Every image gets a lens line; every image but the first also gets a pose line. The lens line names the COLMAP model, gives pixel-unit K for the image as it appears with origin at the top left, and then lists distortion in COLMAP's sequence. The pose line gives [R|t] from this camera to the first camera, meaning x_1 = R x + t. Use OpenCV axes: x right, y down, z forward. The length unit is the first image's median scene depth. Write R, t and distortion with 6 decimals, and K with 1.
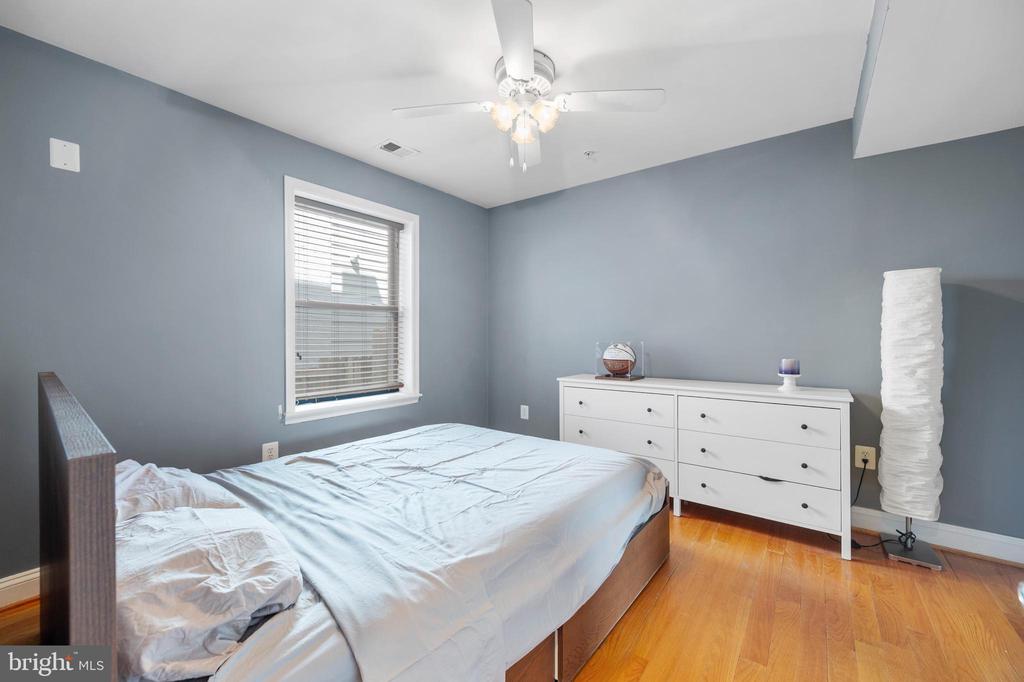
lens RADIAL K [[406.0, 0, 509.5], [0, 406.0, 339.2], [0, 0, 1]] dist [-0.004105, 0.000882]
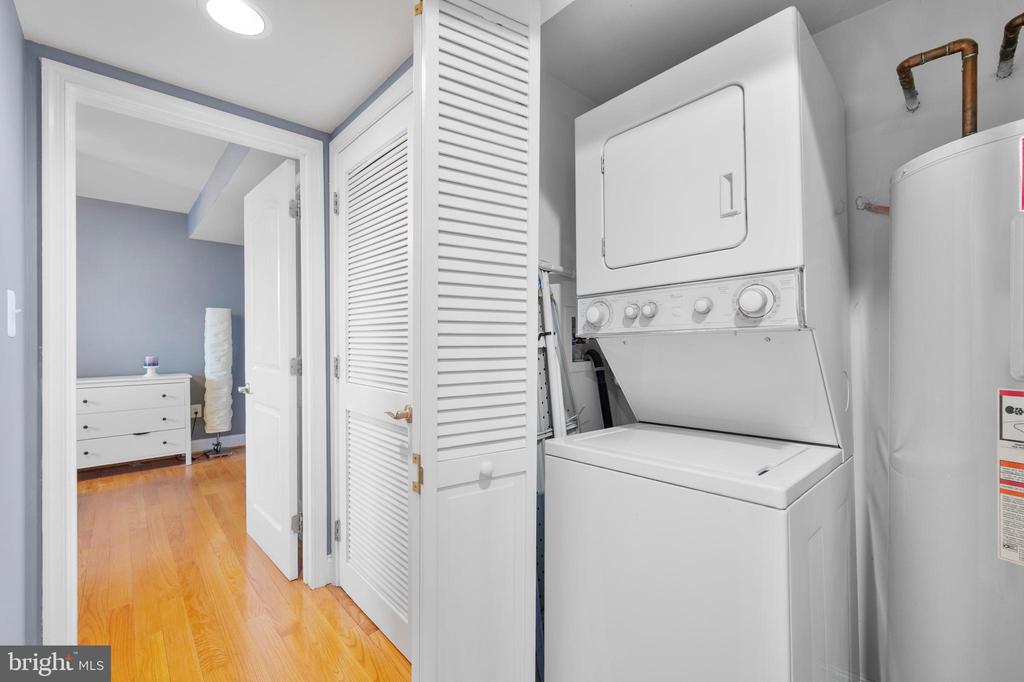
lens RADIAL K [[425.0, 0, 509.8], [0, 425.0, 340.7], [0, 0, 1]] dist [-0.001563, 0.000171]
pose [[0.178798, 0.000213, 0.983886, -0.756109], [0.008646, 0.999961, -0.001788, 0.003768], [-0.983848, 0.008826, 0.178790, -0.733423]]
